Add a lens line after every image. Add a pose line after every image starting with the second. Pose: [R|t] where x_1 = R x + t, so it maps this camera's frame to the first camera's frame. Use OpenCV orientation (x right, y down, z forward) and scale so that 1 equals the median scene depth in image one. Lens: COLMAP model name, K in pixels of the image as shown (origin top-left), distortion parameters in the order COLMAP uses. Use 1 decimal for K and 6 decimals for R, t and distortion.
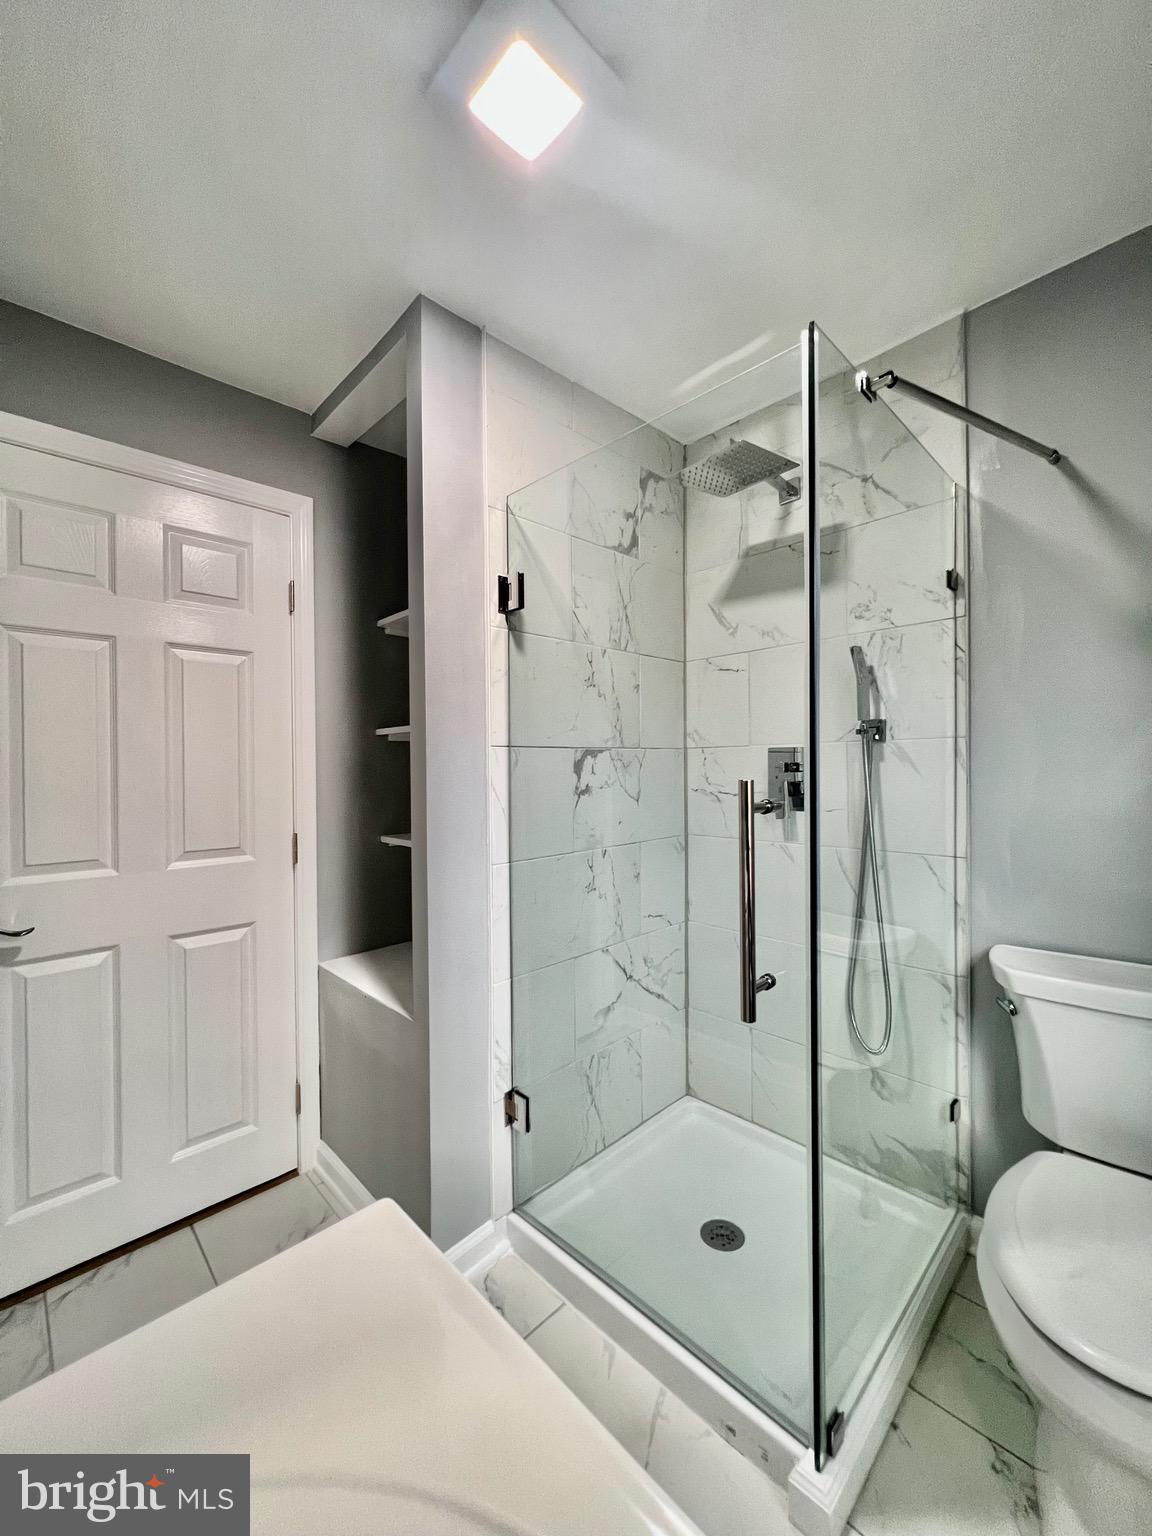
lens RADIAL K [[623.9, 0, 579.5], [0, 623.9, 767.8], [0, 0, 1]] dist [-0.003590, 0.000576]
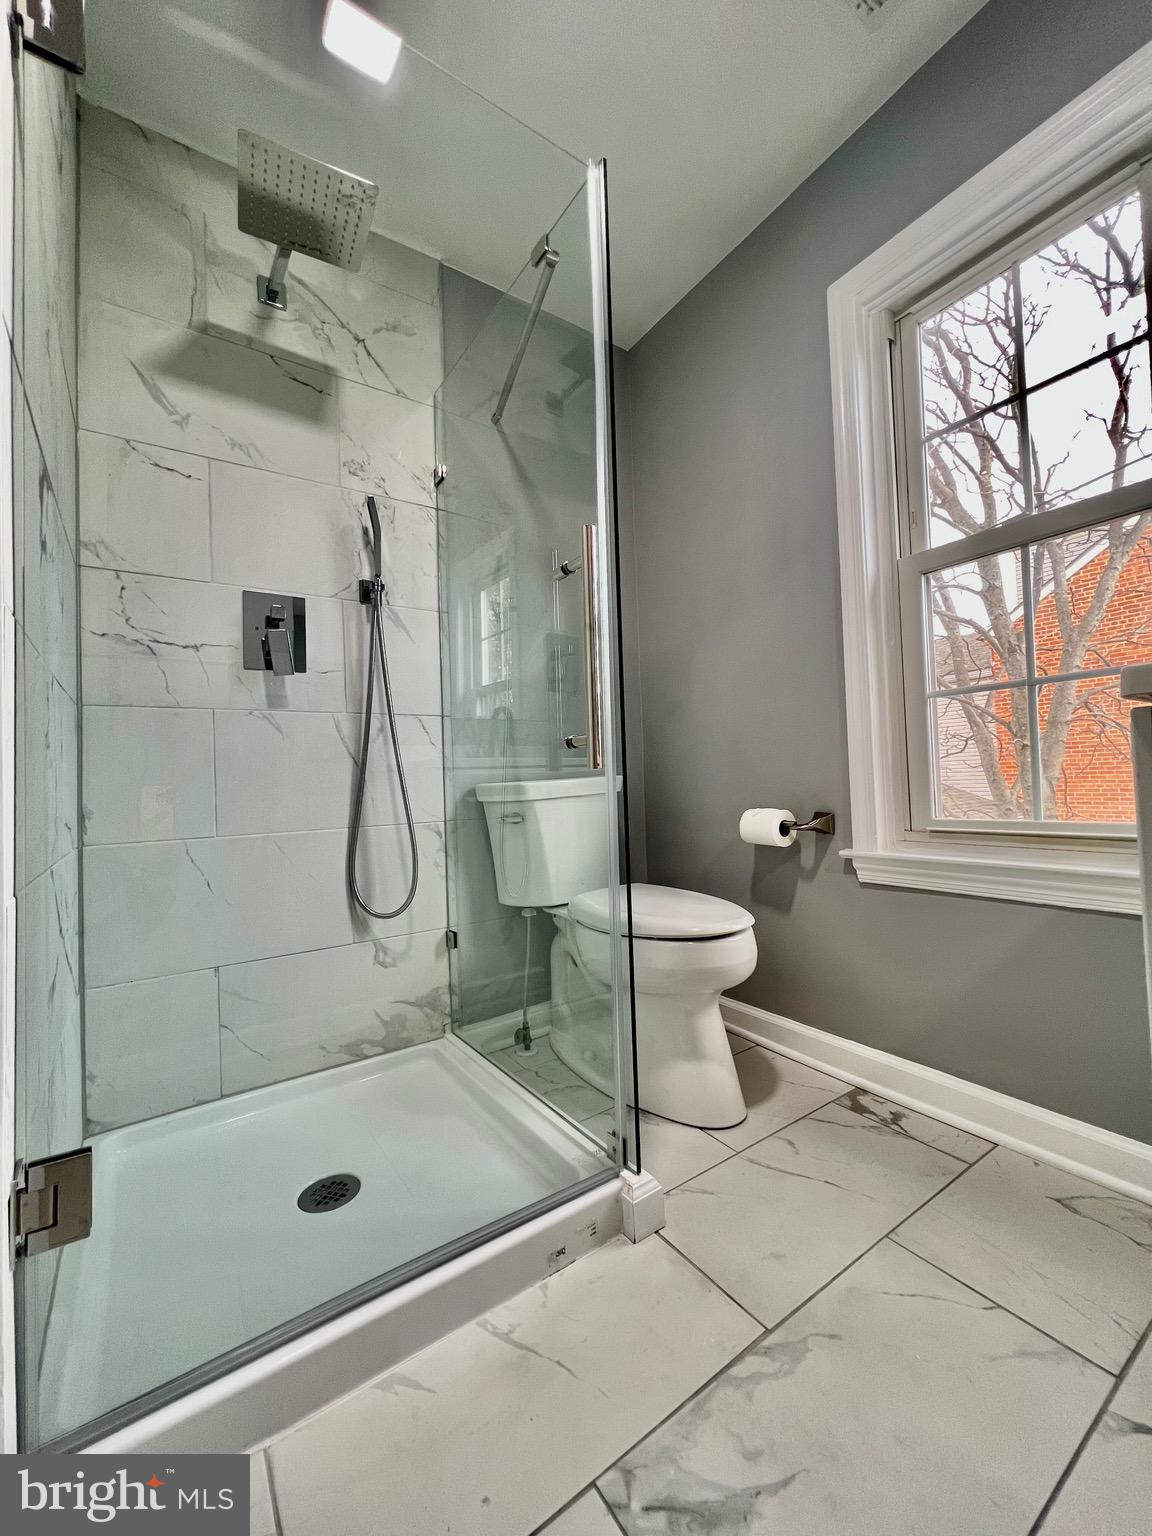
lens RADIAL K [[623.9, 0, 577.5], [0, 623.9, 763.5], [0, 0, 1]] dist [-0.003590, 0.000576]
pose [[0.165880, 0.030532, 0.985673, -0.428112], [0.037276, 0.998612, -0.037206, 0.252486], [-0.985441, 0.042913, 0.164512, 0.514750]]
